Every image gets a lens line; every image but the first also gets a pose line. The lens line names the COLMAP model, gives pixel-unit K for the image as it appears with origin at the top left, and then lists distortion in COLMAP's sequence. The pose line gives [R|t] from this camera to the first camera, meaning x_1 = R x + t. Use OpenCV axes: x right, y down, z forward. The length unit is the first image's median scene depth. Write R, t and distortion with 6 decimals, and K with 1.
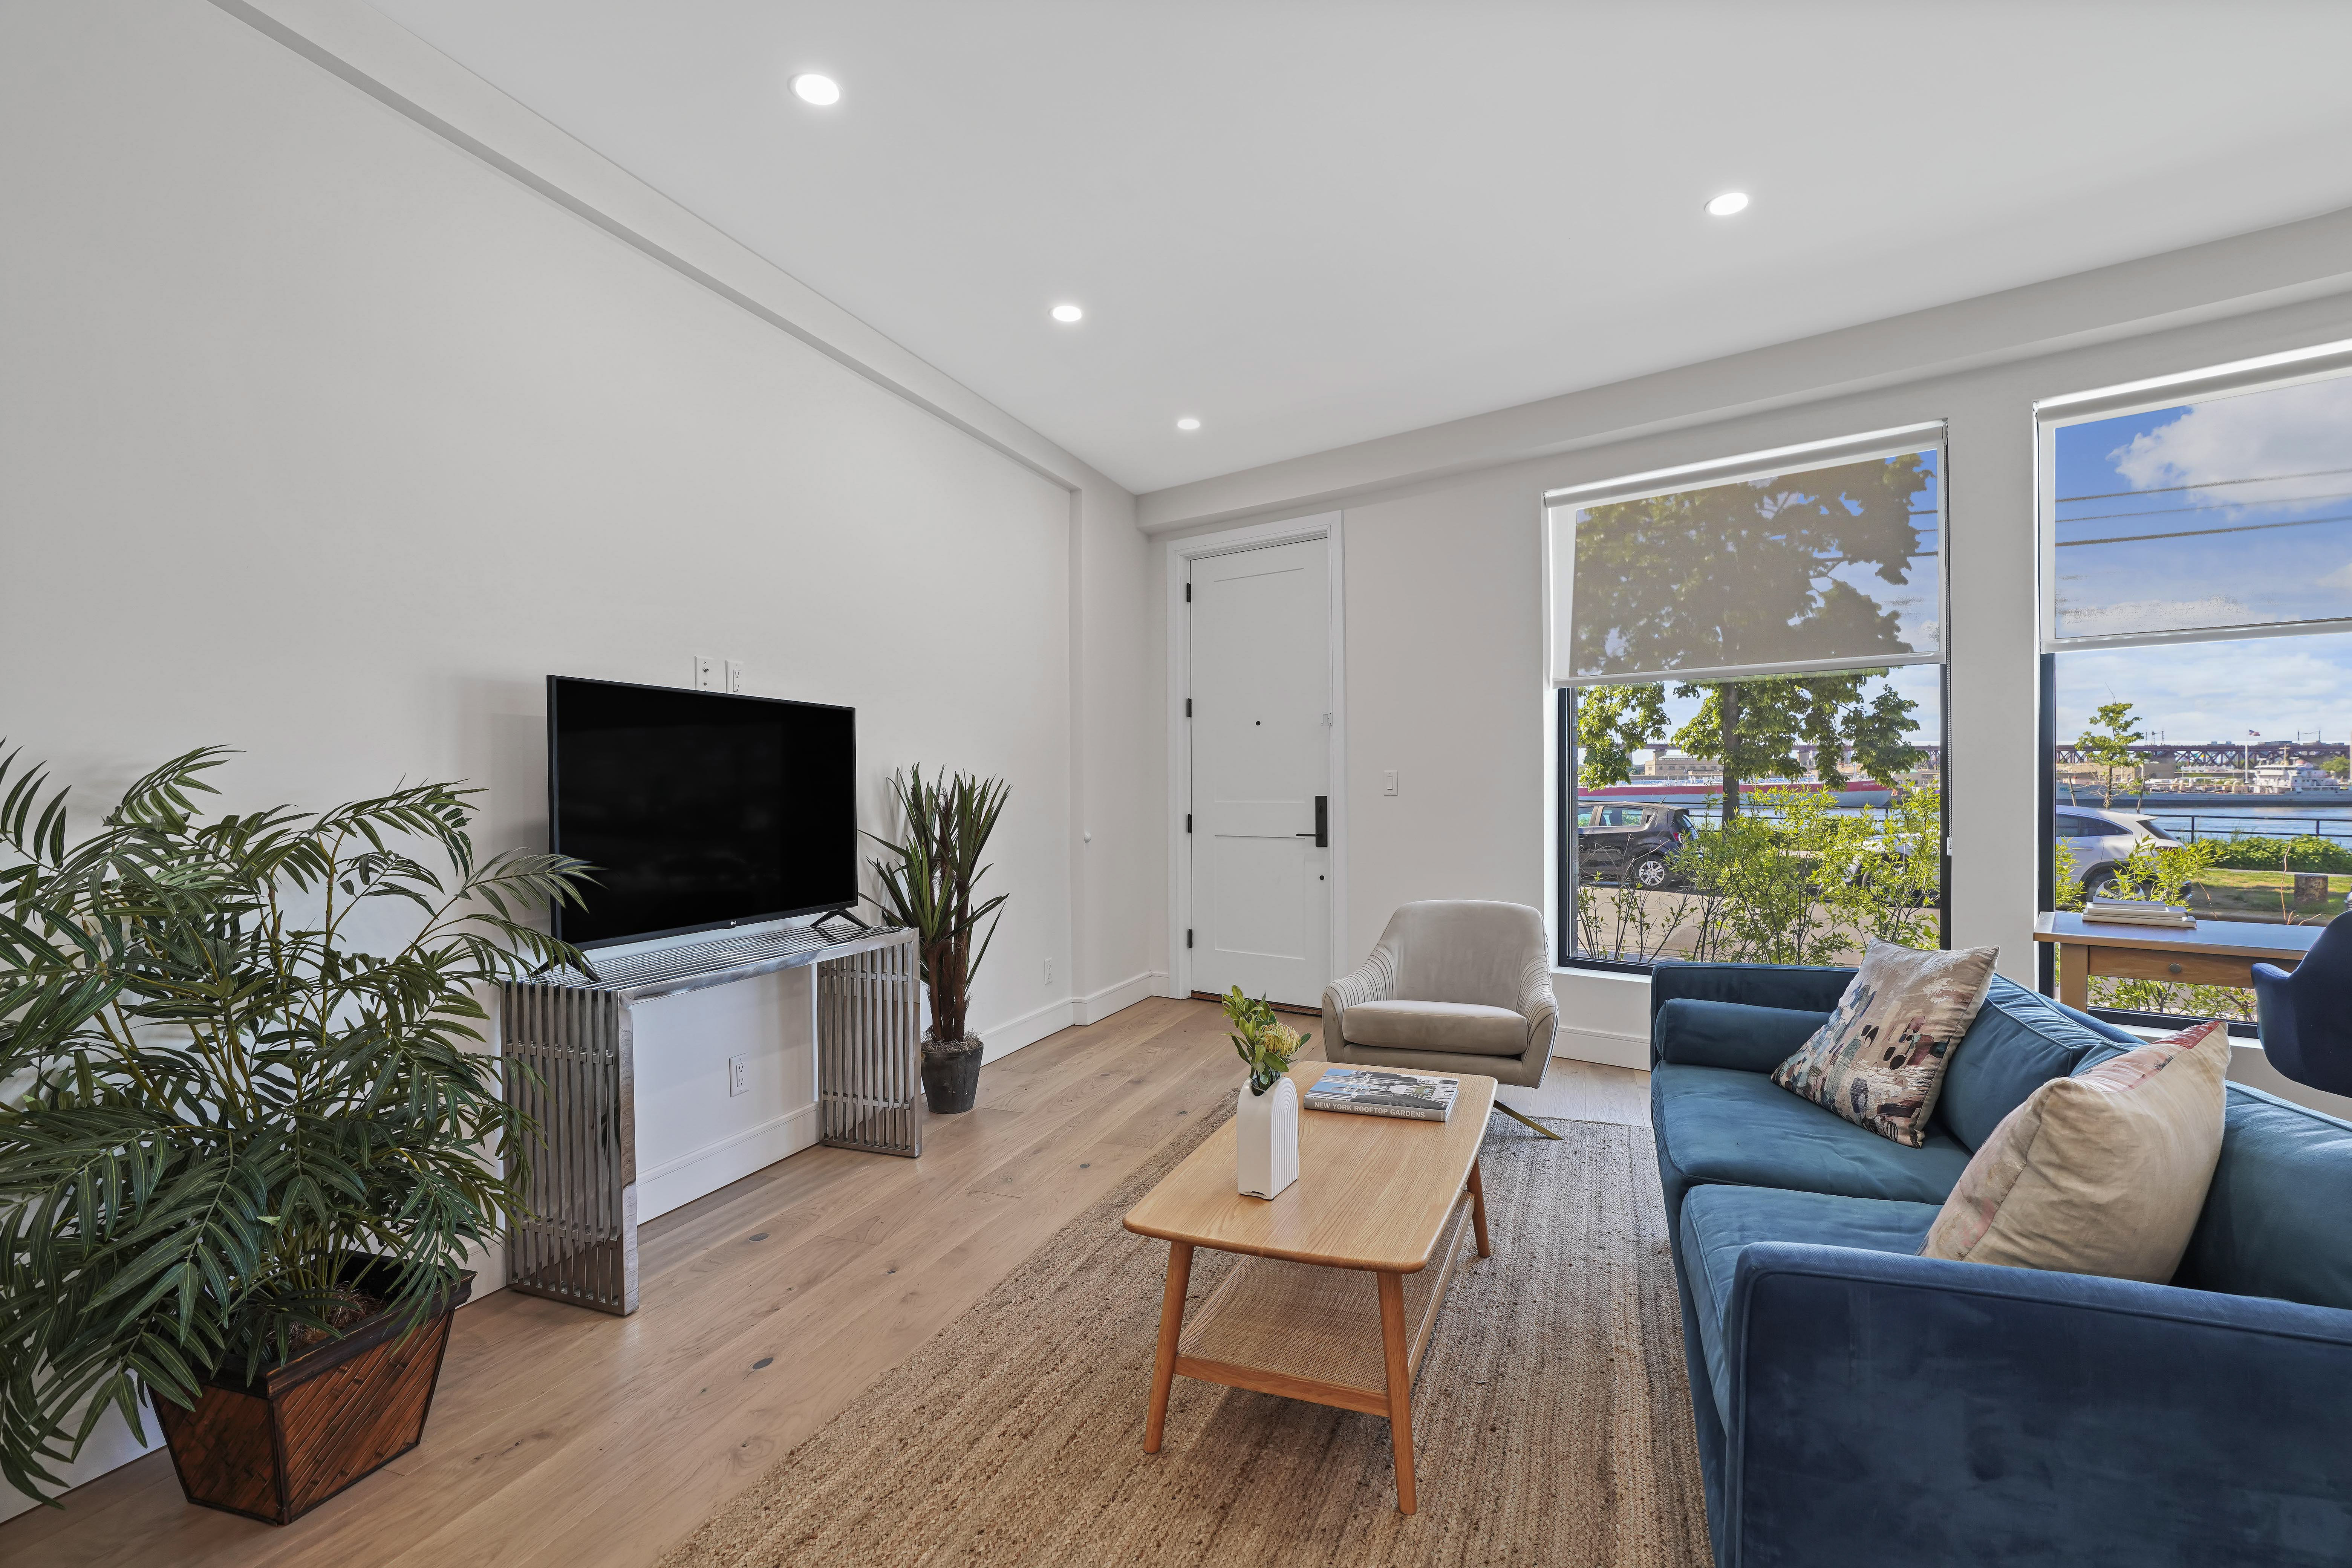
lens RADIAL K [[1093.3, 0, 1189.1], [0, 1093.3, 789.8], [0, 0, 1]] dist [-0.047665, 0.019662]
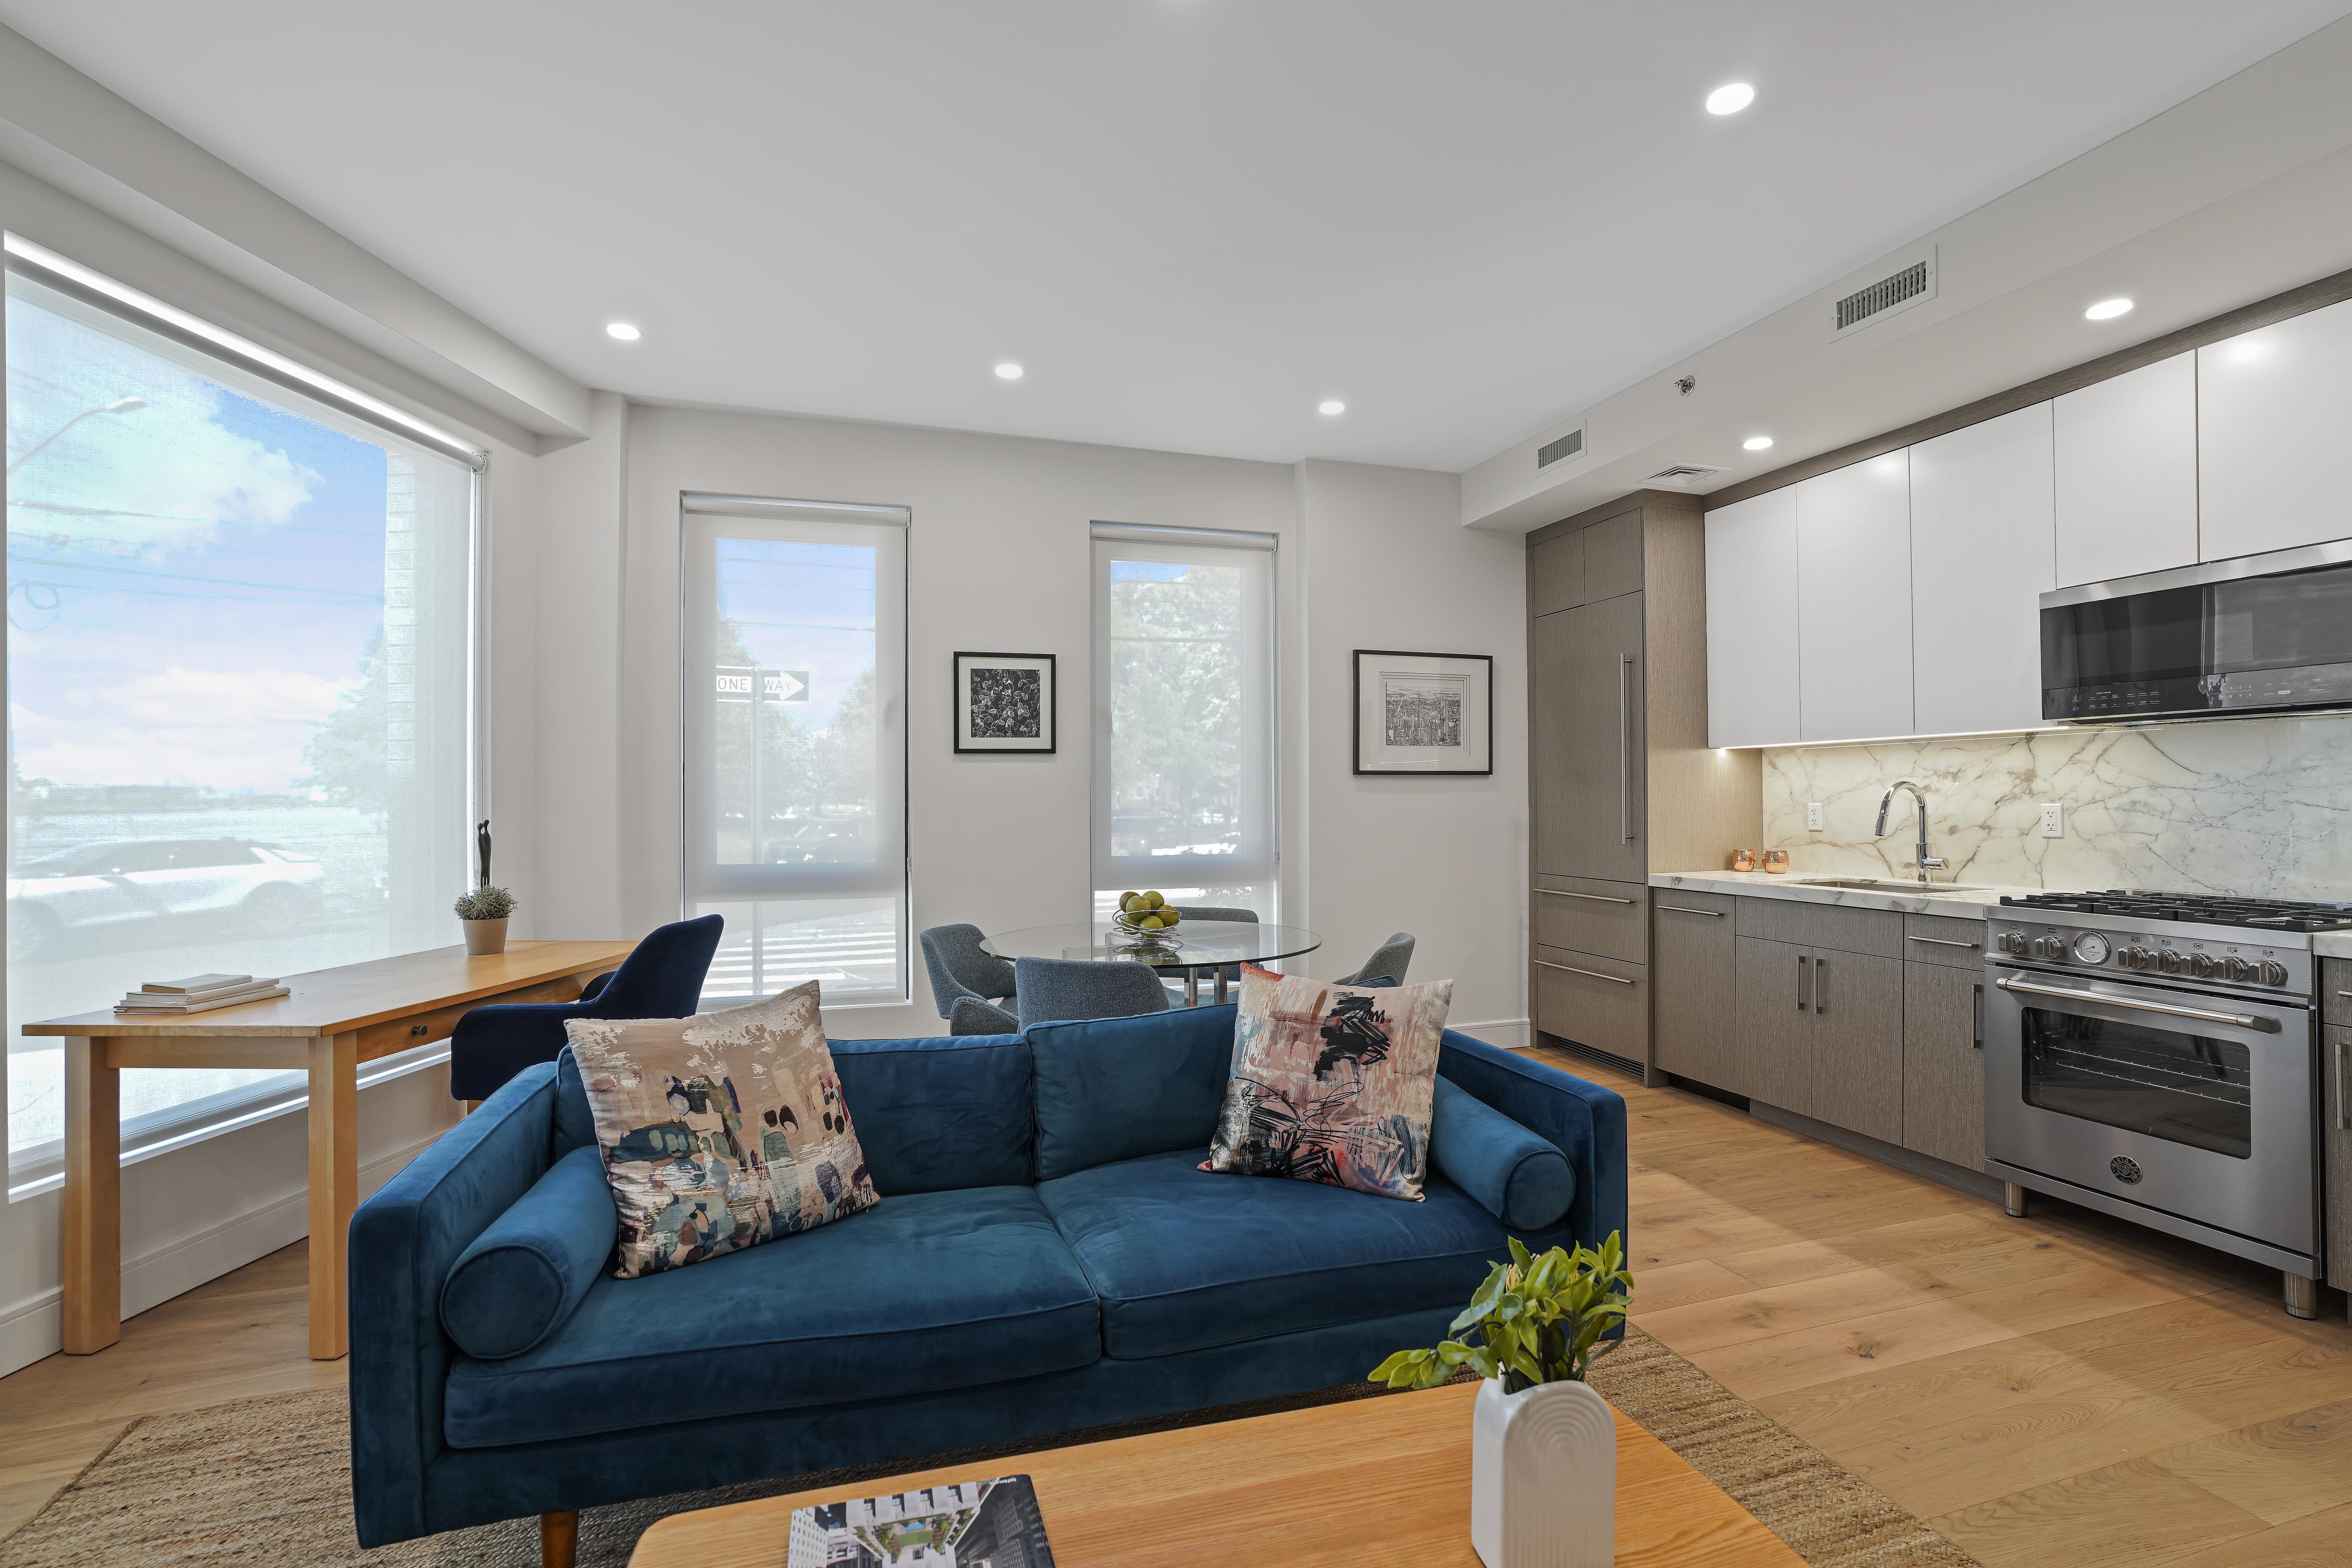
lens RADIAL K [[1093.4, 0, 1192.1], [0, 1093.4, 781.6], [0, 0, 1]] dist [-0.047665, 0.019662]
pose [[-0.611779, 0.020846, 0.790754, -0.208380], [0.009330, 0.999773, -0.019138, -0.021889], [-0.790974, -0.004331, -0.611835, 1.174214]]
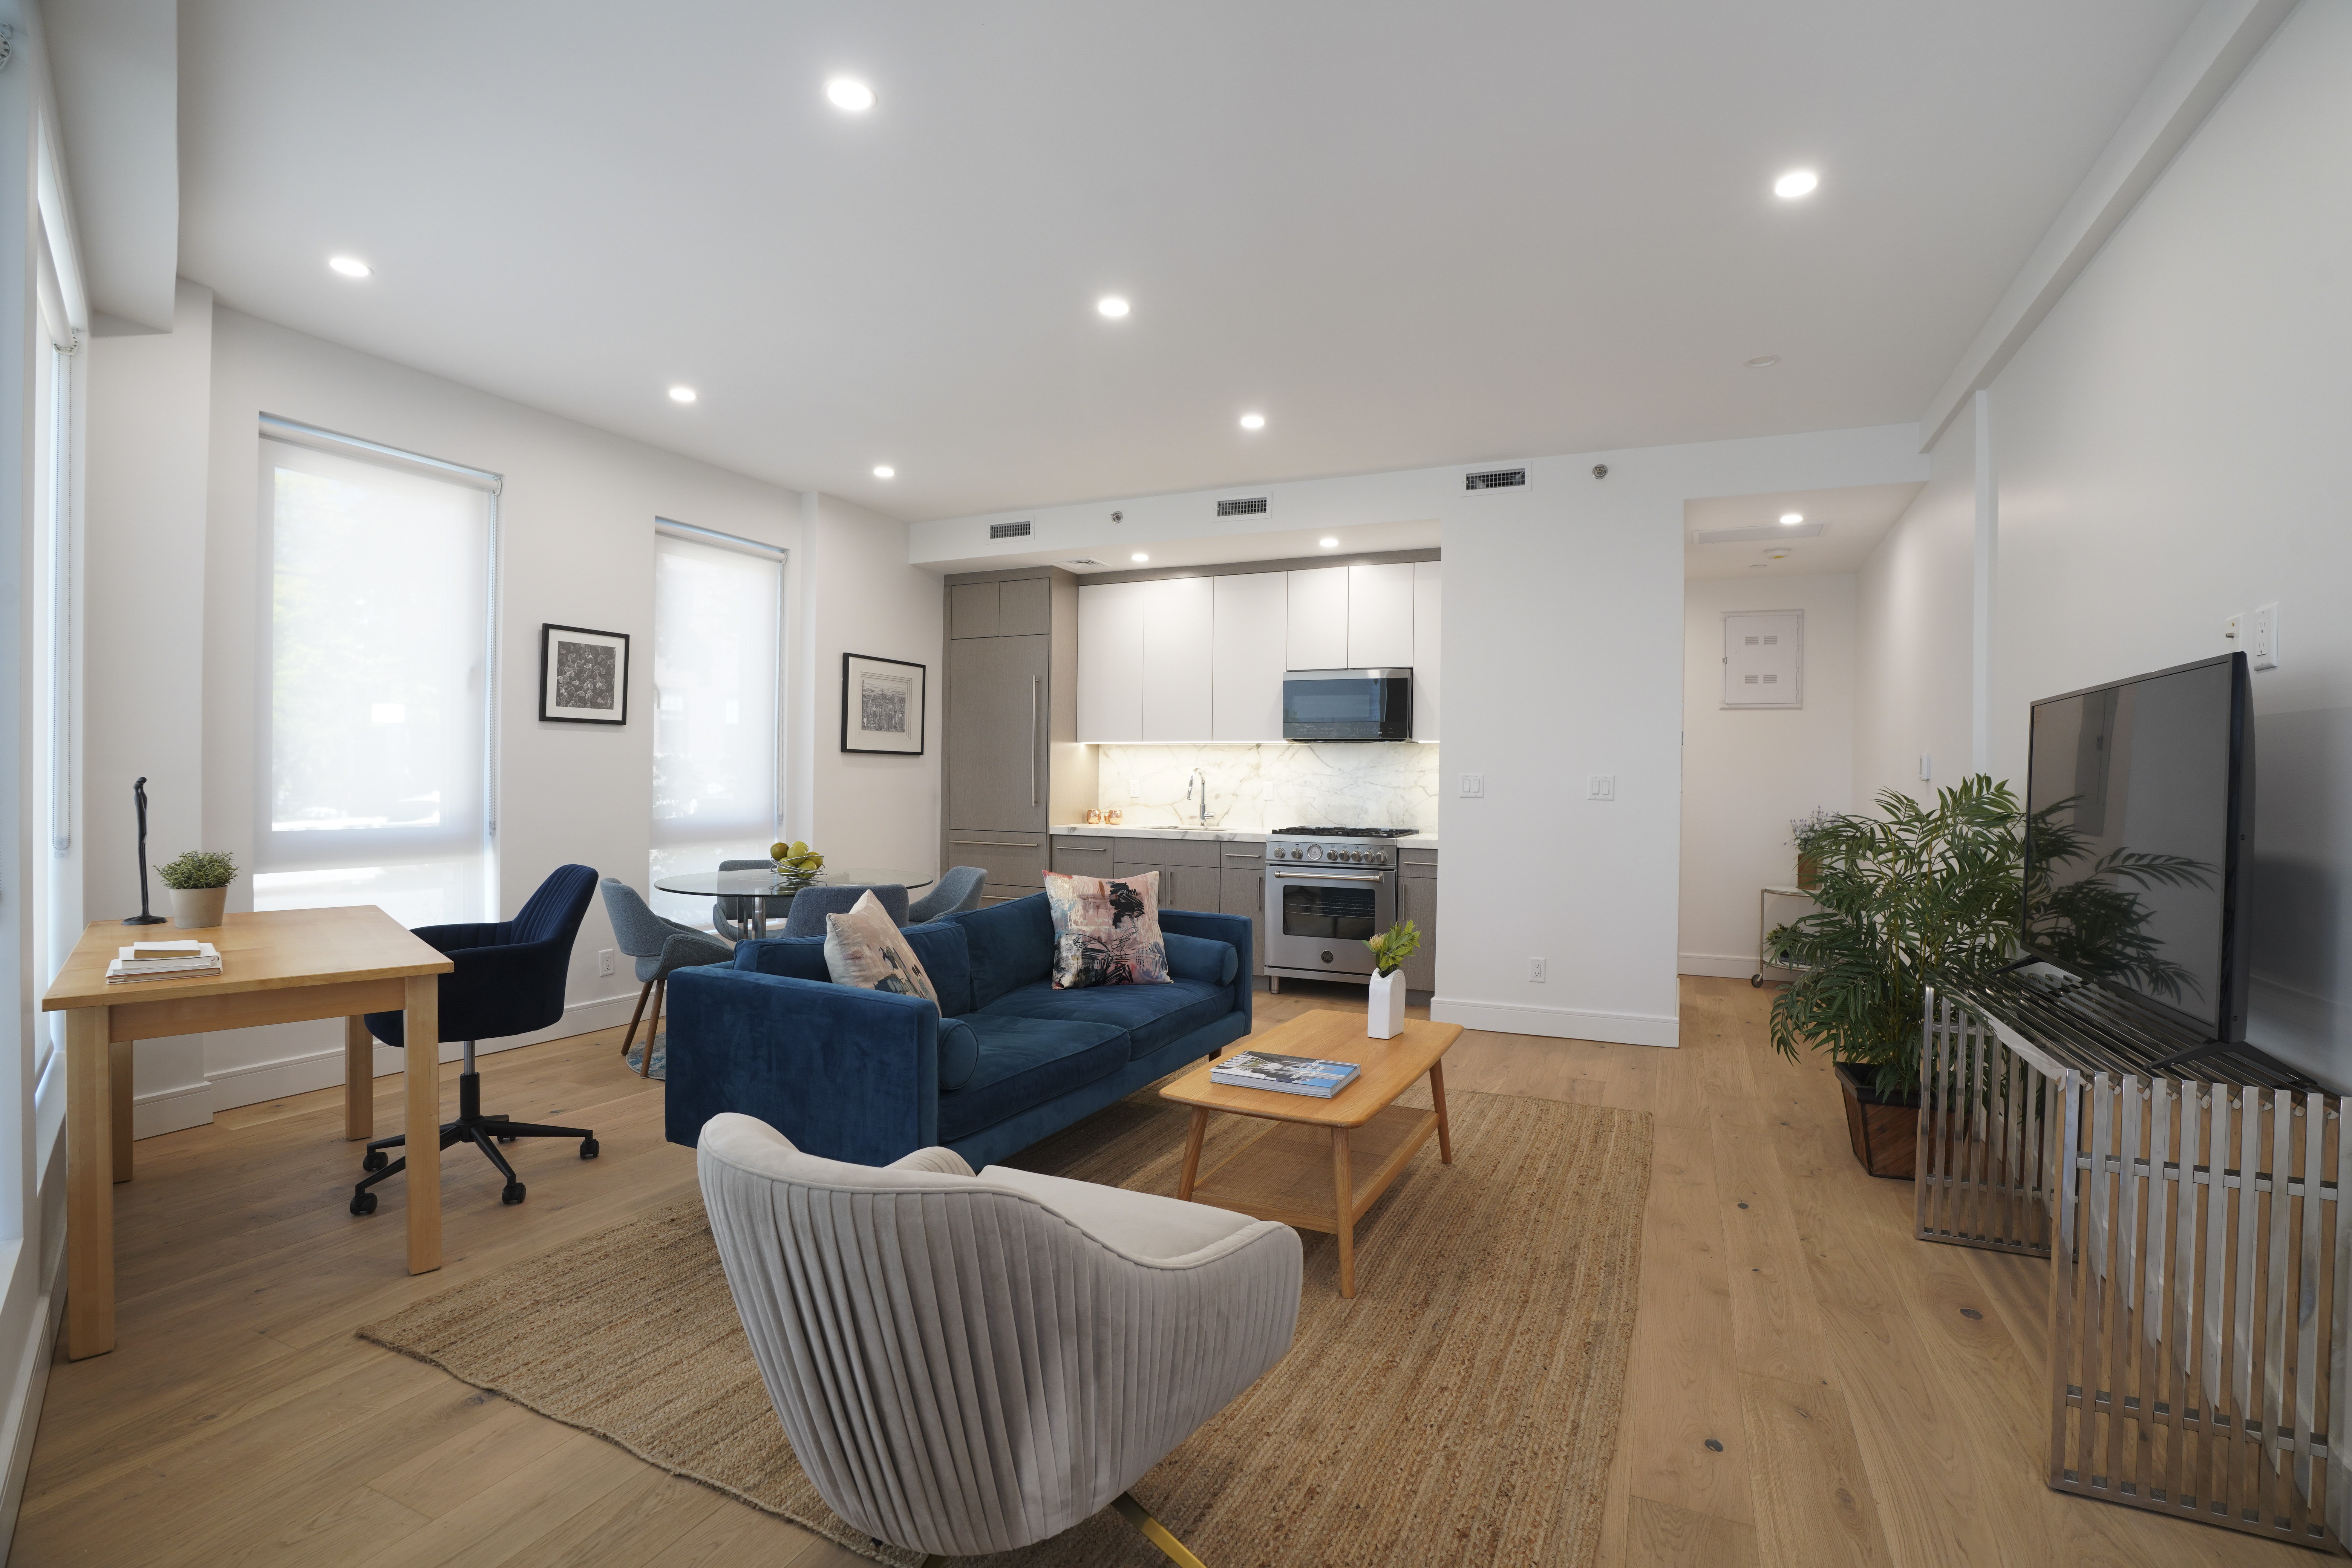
lens RADIAL K [[1093.4, 0, 1168.0], [0, 1093.4, 765.7], [0, 0, 1]] dist [-0.047665, 0.019662]
pose [[-0.995140, -0.007917, 0.098151, 0.193295], [-0.008875, 0.999917, -0.009322, -0.021396], [-0.098069, -0.010147, -0.995128, 2.138448]]
